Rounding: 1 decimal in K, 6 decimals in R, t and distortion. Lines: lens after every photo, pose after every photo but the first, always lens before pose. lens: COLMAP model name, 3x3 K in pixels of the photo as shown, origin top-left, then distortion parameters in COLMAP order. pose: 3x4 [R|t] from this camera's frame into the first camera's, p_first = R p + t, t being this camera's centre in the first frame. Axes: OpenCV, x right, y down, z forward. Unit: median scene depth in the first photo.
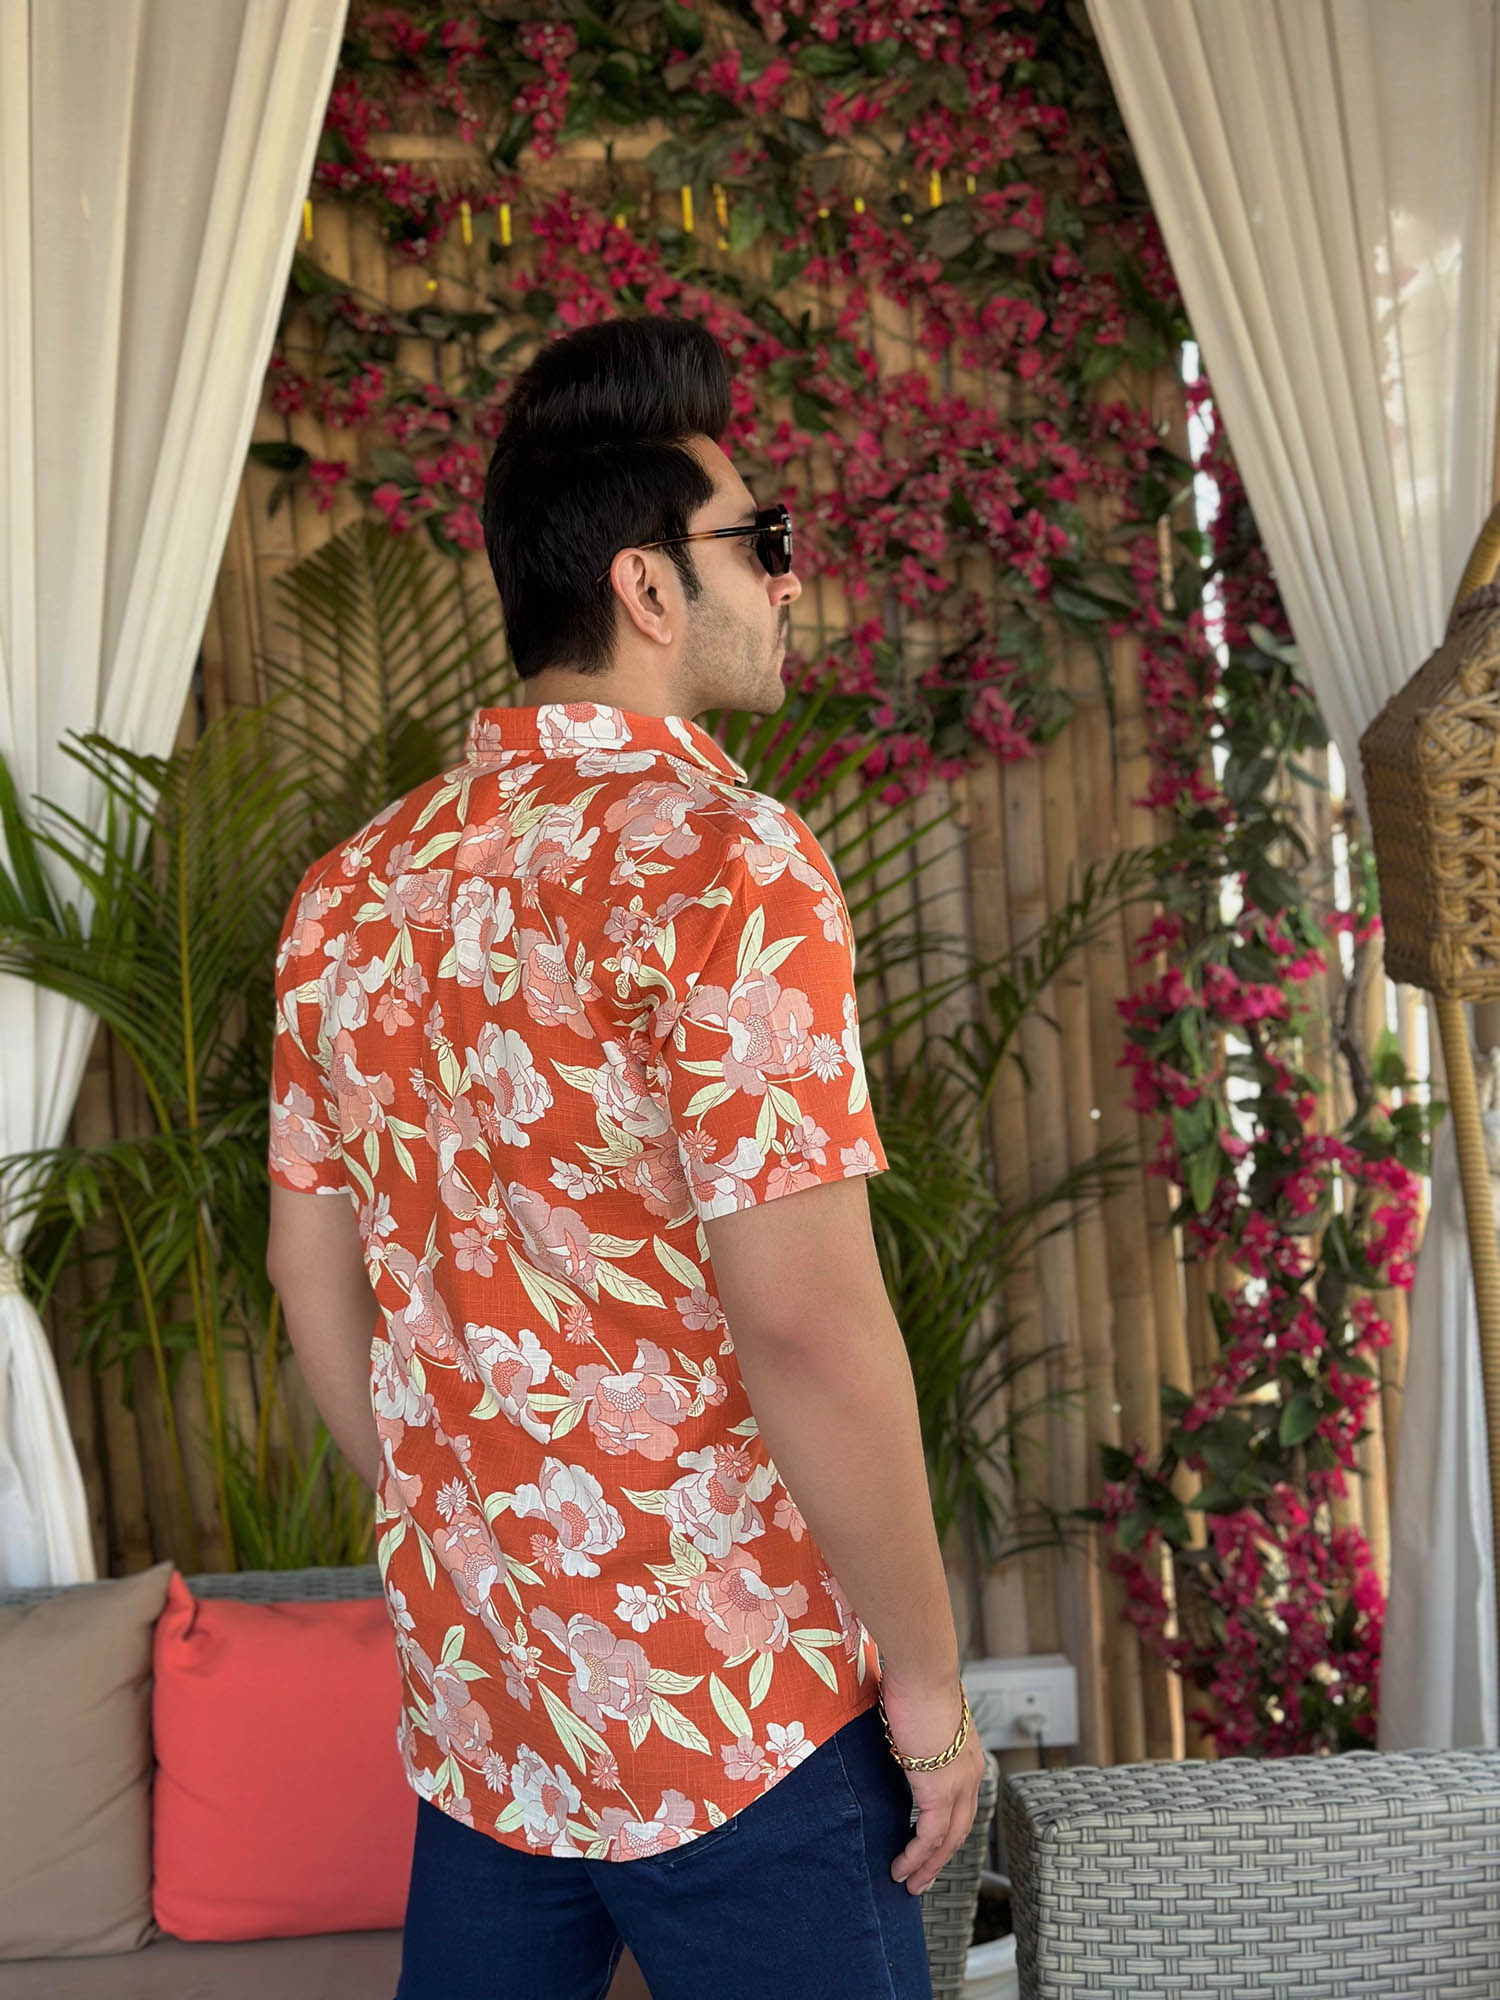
lens RADIAL K [[2792.2, 0, 749.2], [0, 2792.2, 1005.1], [0, 0, 1]] dist [0.008757, 0.000000]
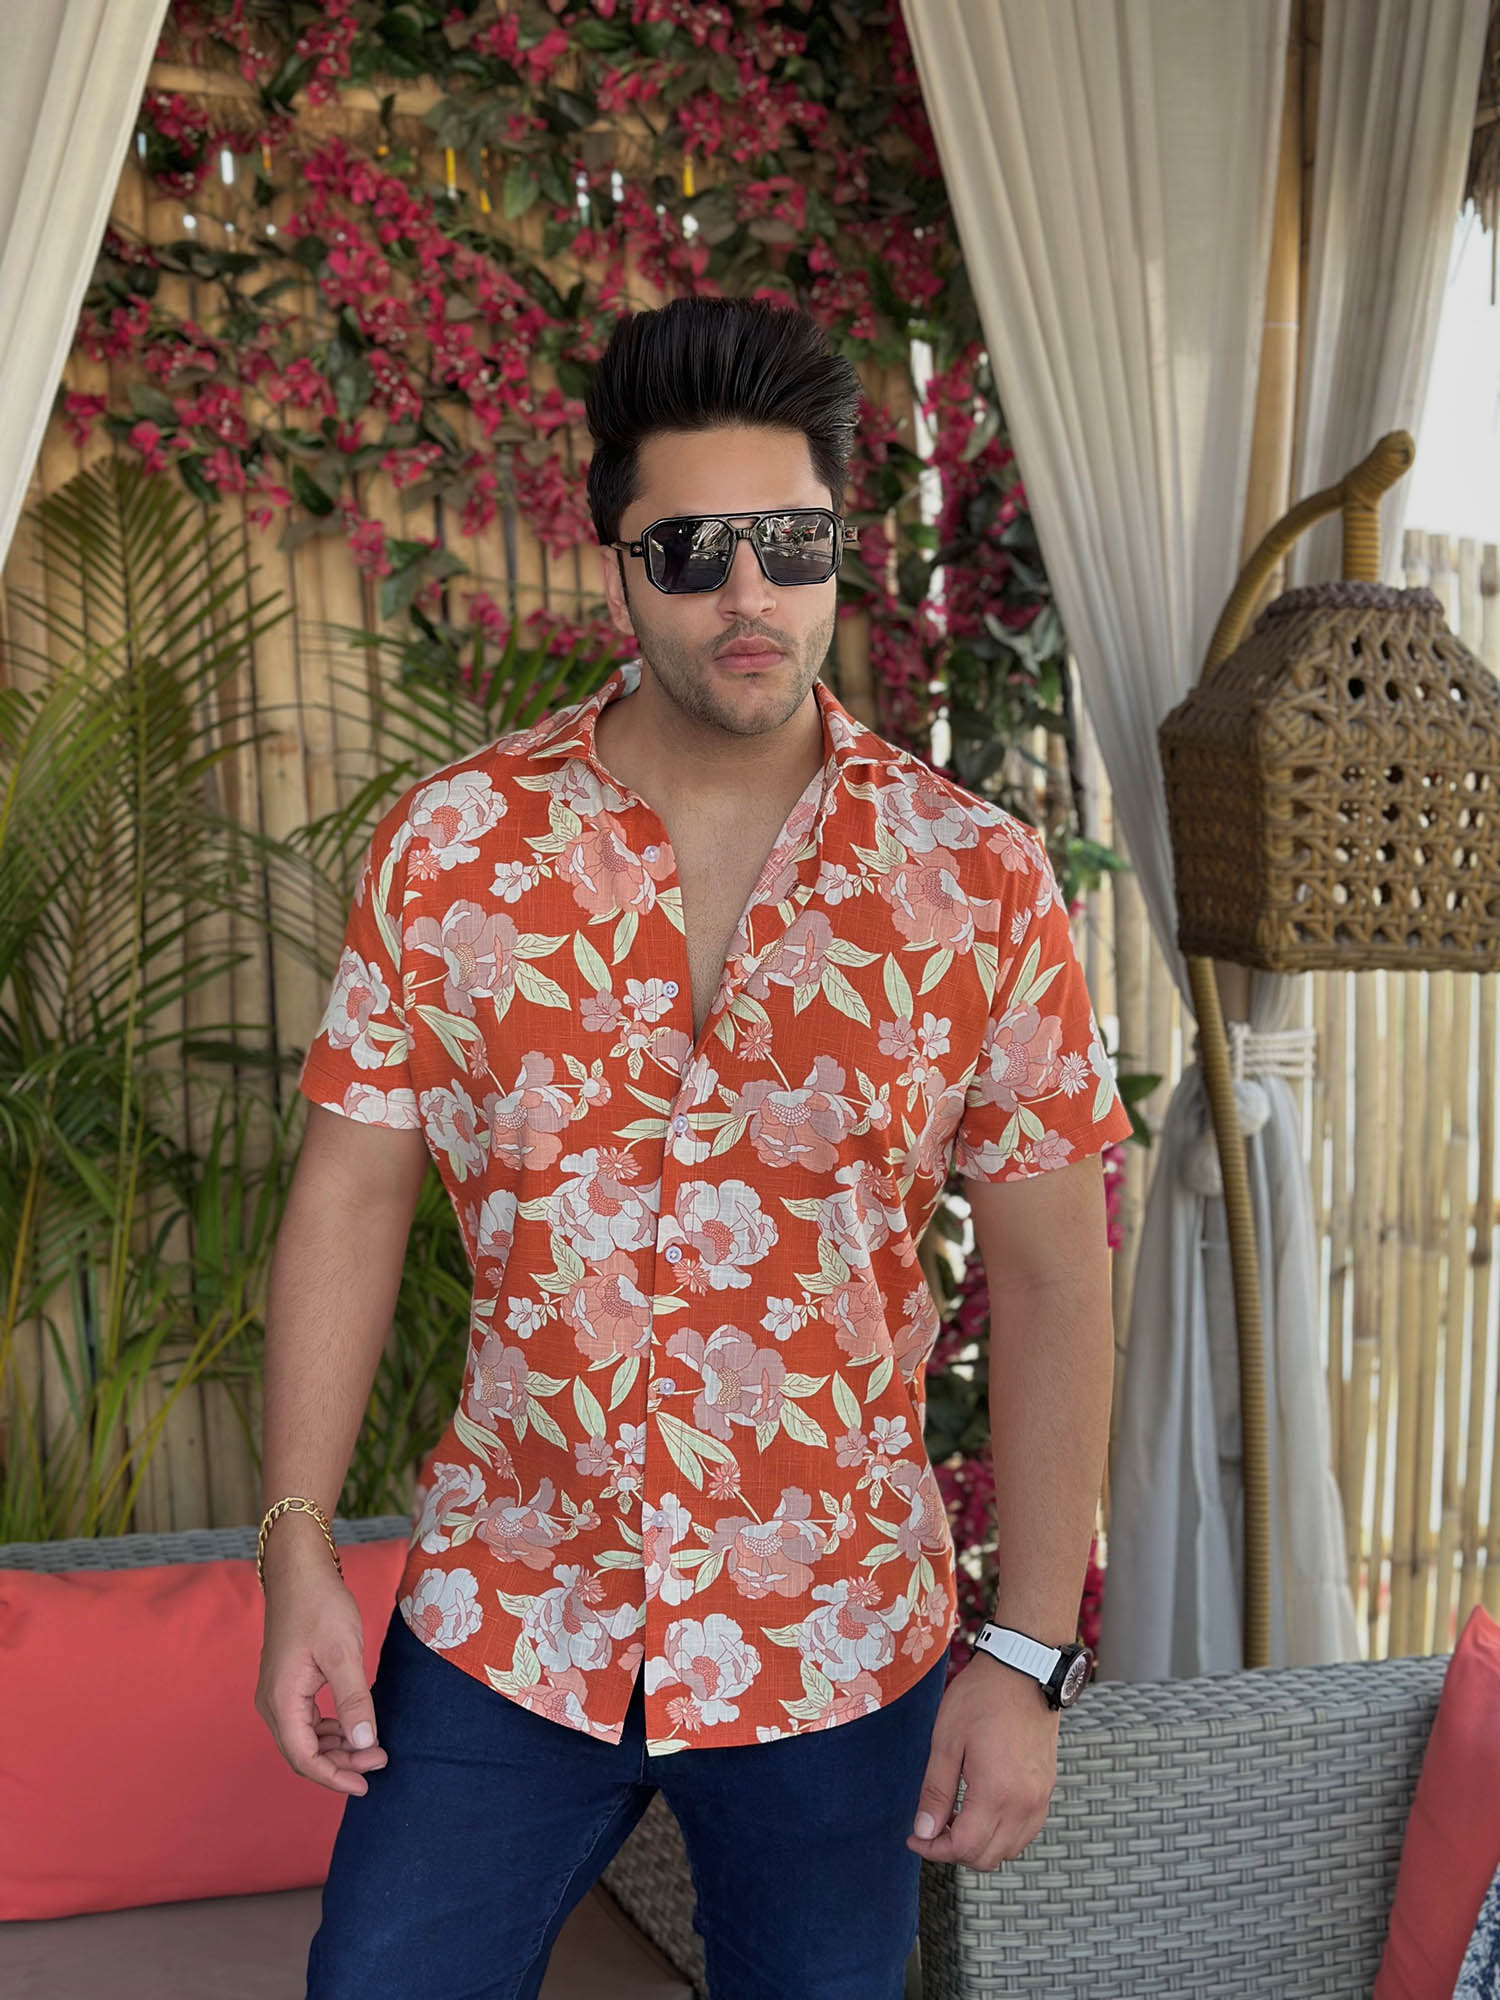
lens RADIAL K [[2792.2, 0, 744.3], [0, 2792.2, 994.8], [0, 0, 1]] dist [0.008757, 0.000000]
pose [[0.969796, 0.025420, 0.242591, -0.159005], [-0.024231, 0.999675, -0.007886, 0.015478], [-0.242713, 0.001770, 0.970097, 0.007111]]
